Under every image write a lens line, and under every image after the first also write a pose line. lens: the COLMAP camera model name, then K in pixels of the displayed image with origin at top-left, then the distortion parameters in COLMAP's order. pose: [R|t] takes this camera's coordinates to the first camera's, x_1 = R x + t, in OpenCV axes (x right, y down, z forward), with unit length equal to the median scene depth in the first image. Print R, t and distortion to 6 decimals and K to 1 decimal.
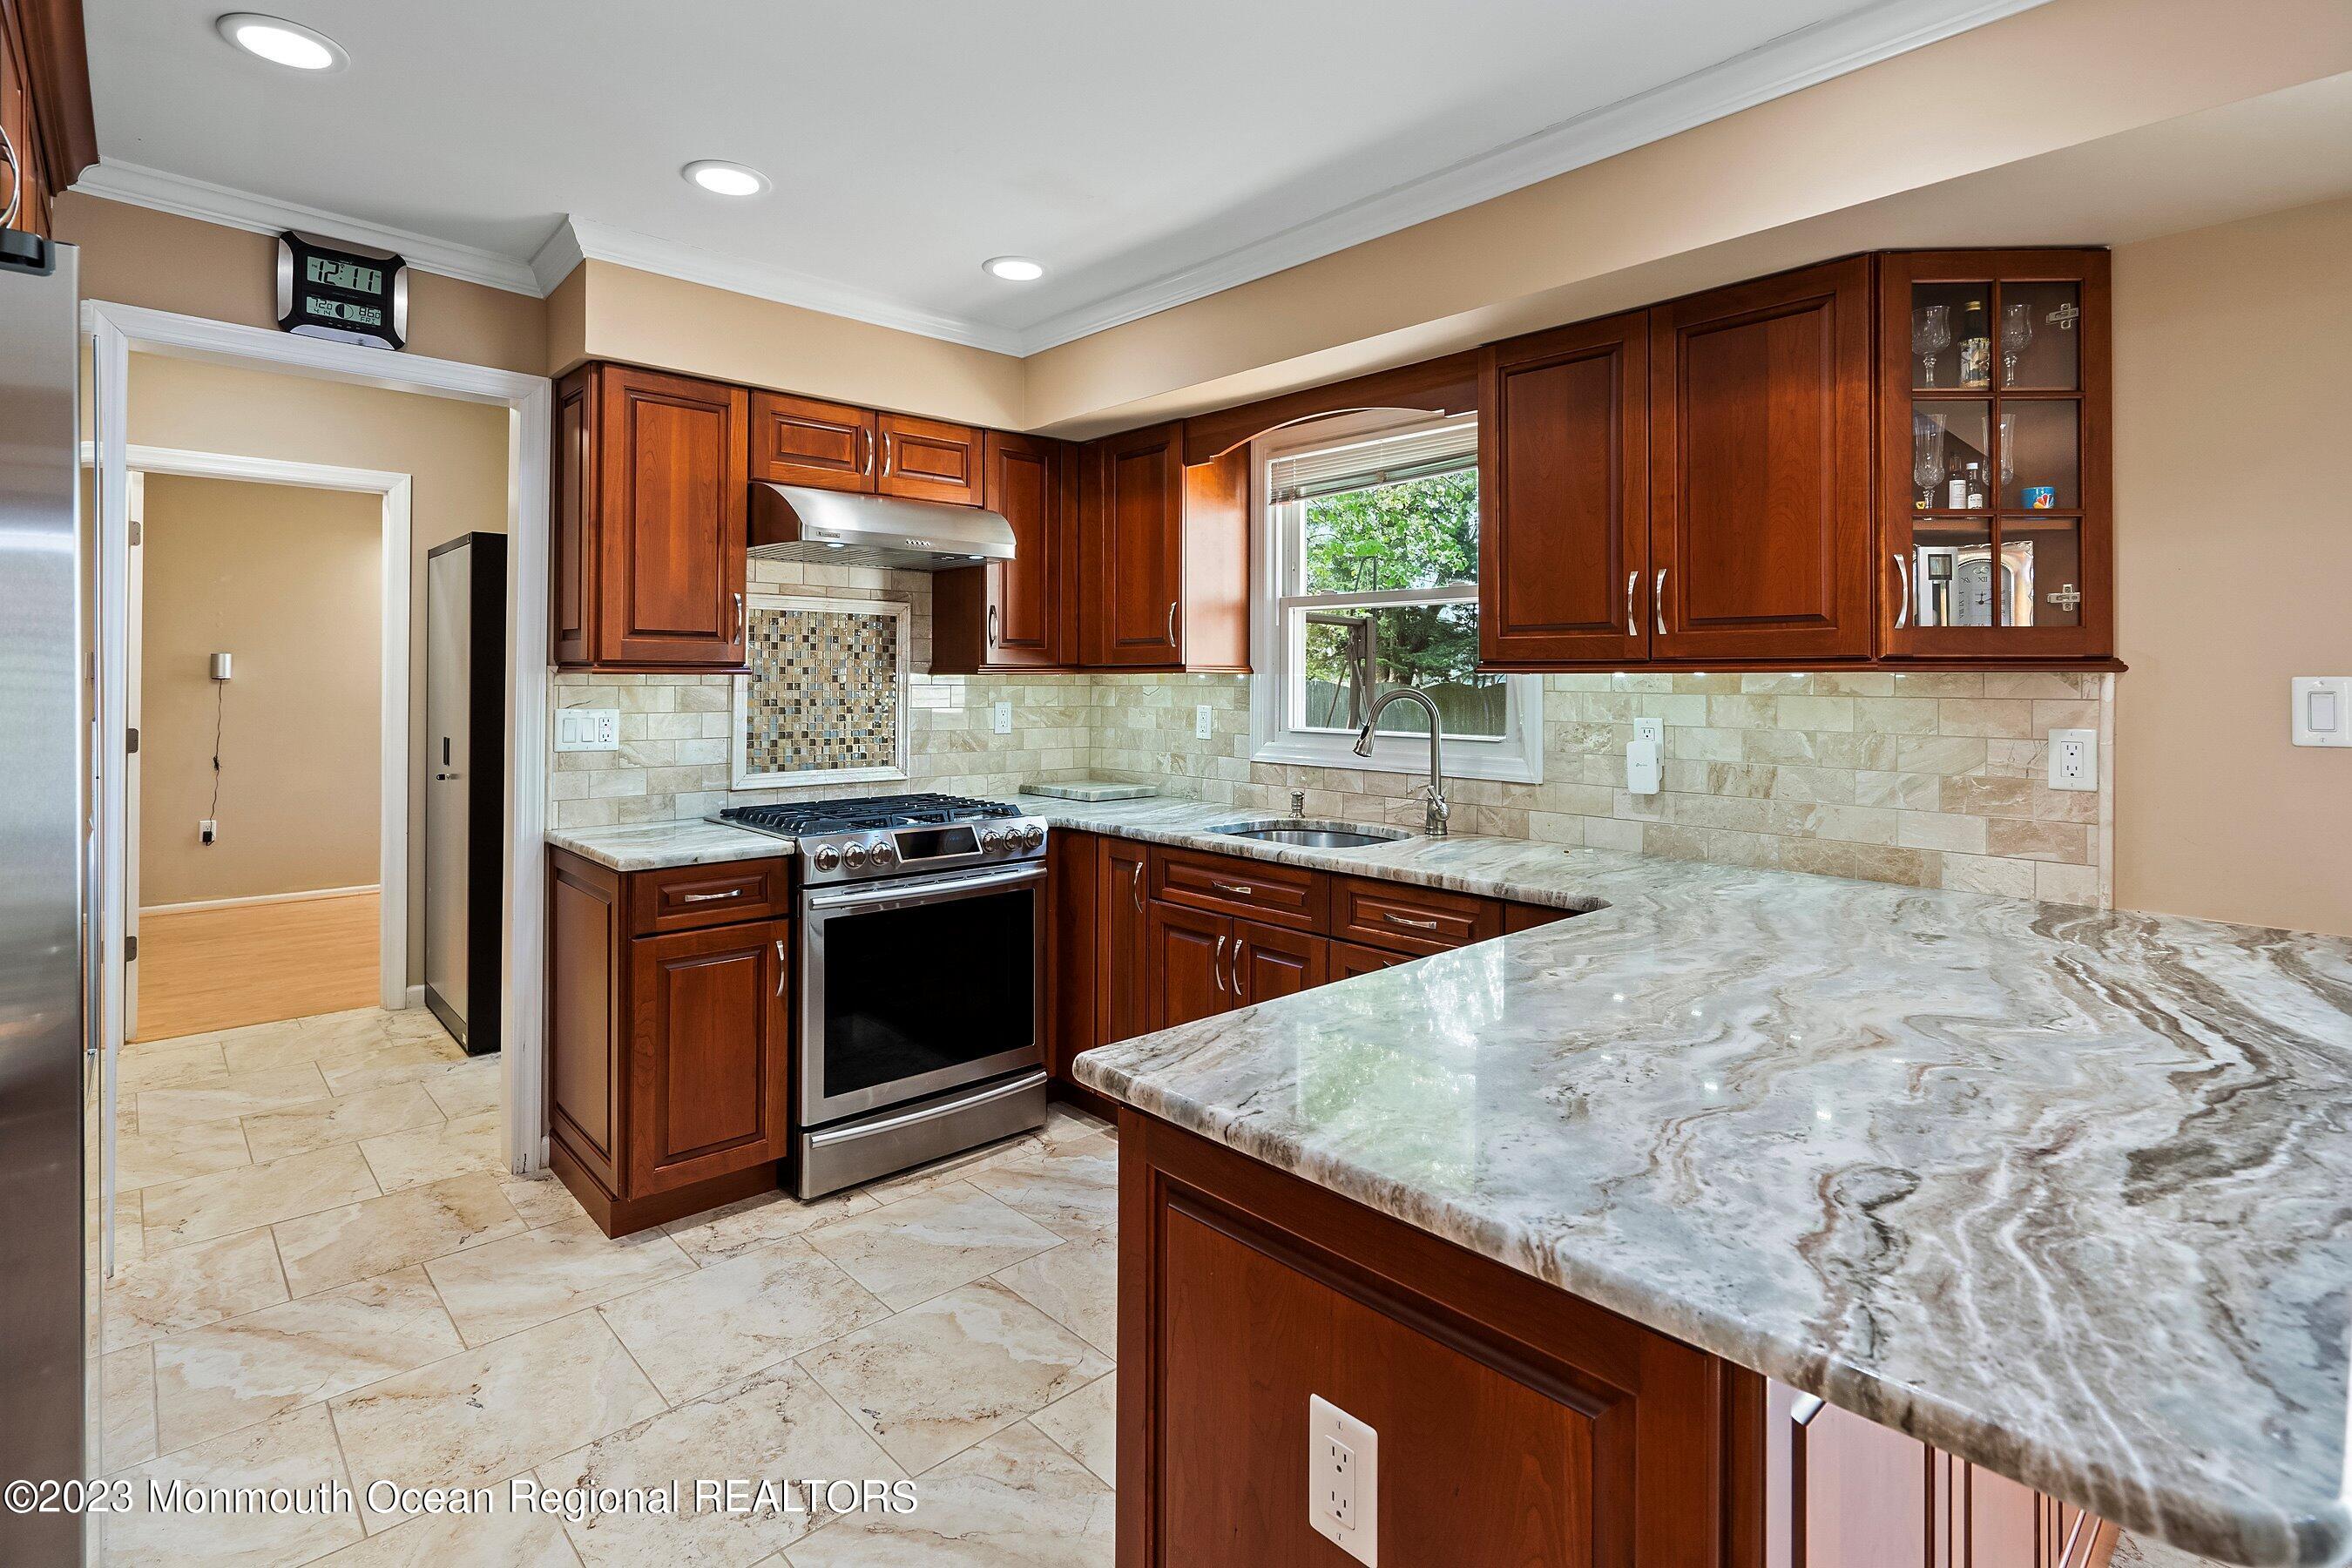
lens RADIAL K [[1133.9, 0, 1169.1], [0, 1133.9, 667.4], [0, 0, 1]] dist [-0.001979, 0.000161]
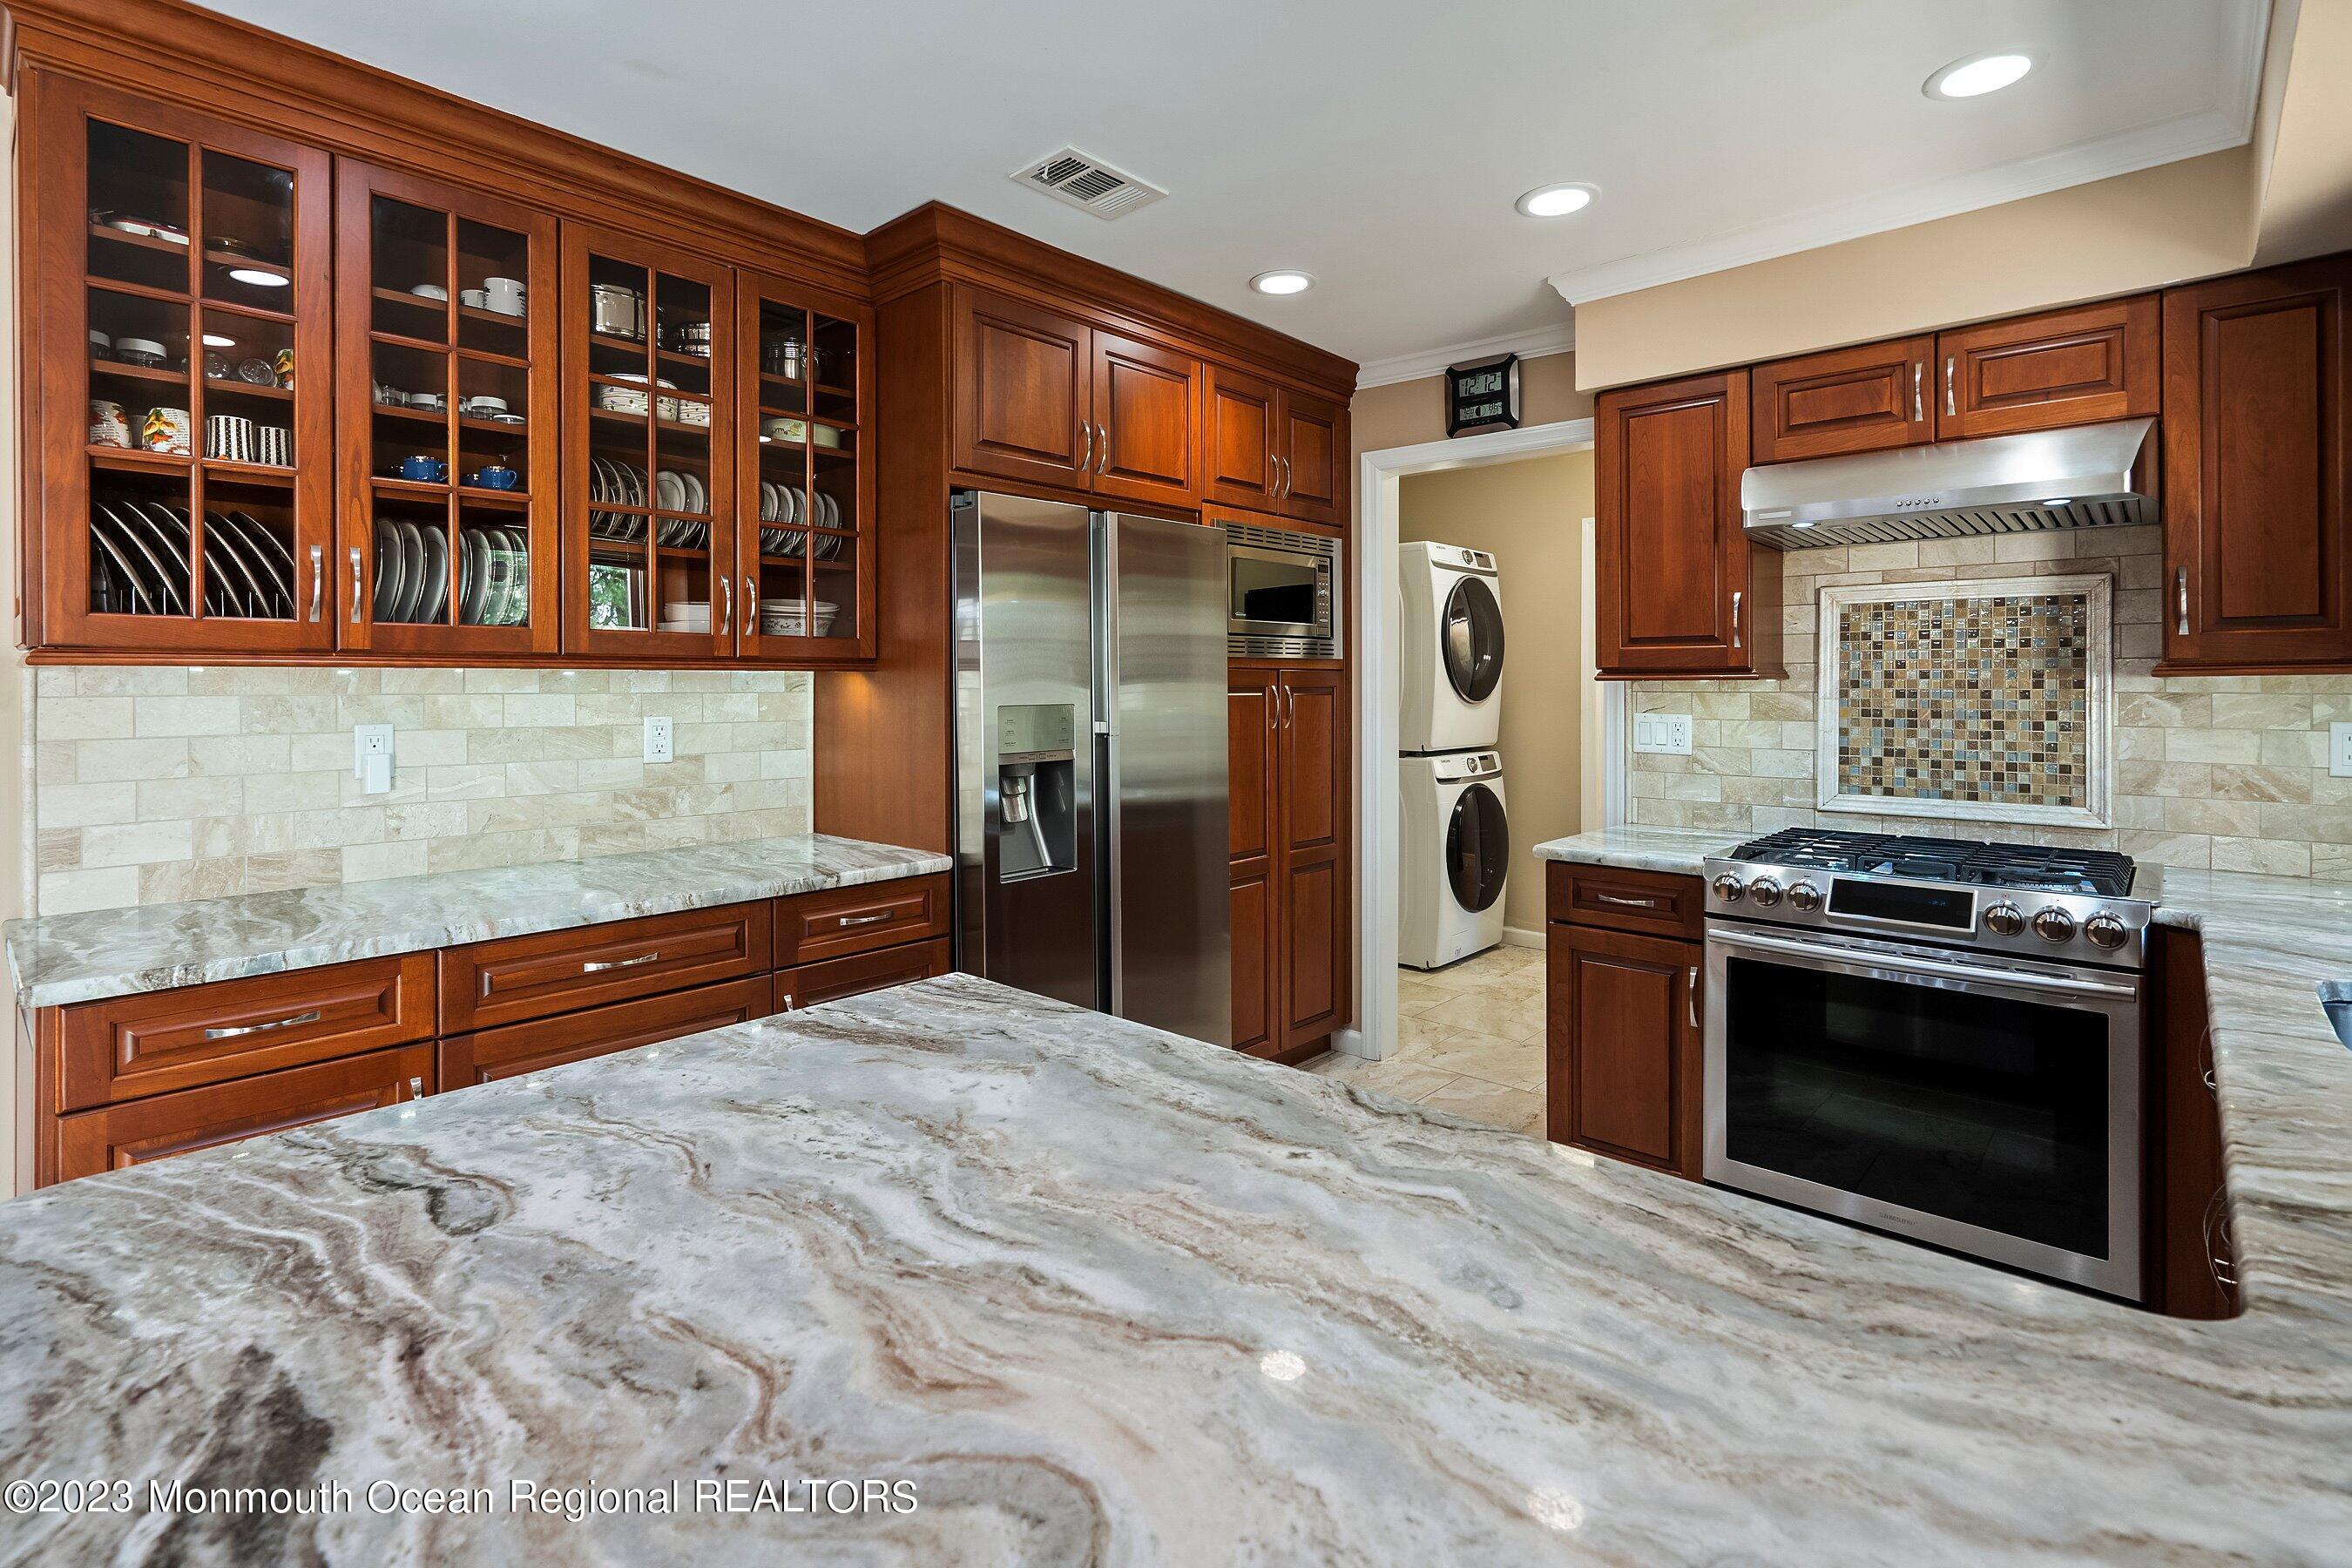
lens RADIAL K [[1117.6, 0, 1171.4], [0, 1117.6, 687.6], [0, 0, 1]] dist [-0.003280, -0.000450]
pose [[0.082276, -0.003319, -0.996604, 0.822937], [0.011269, 0.999934, -0.002400, 0.016033], [0.996546, -0.011034, 0.082308, 0.777946]]
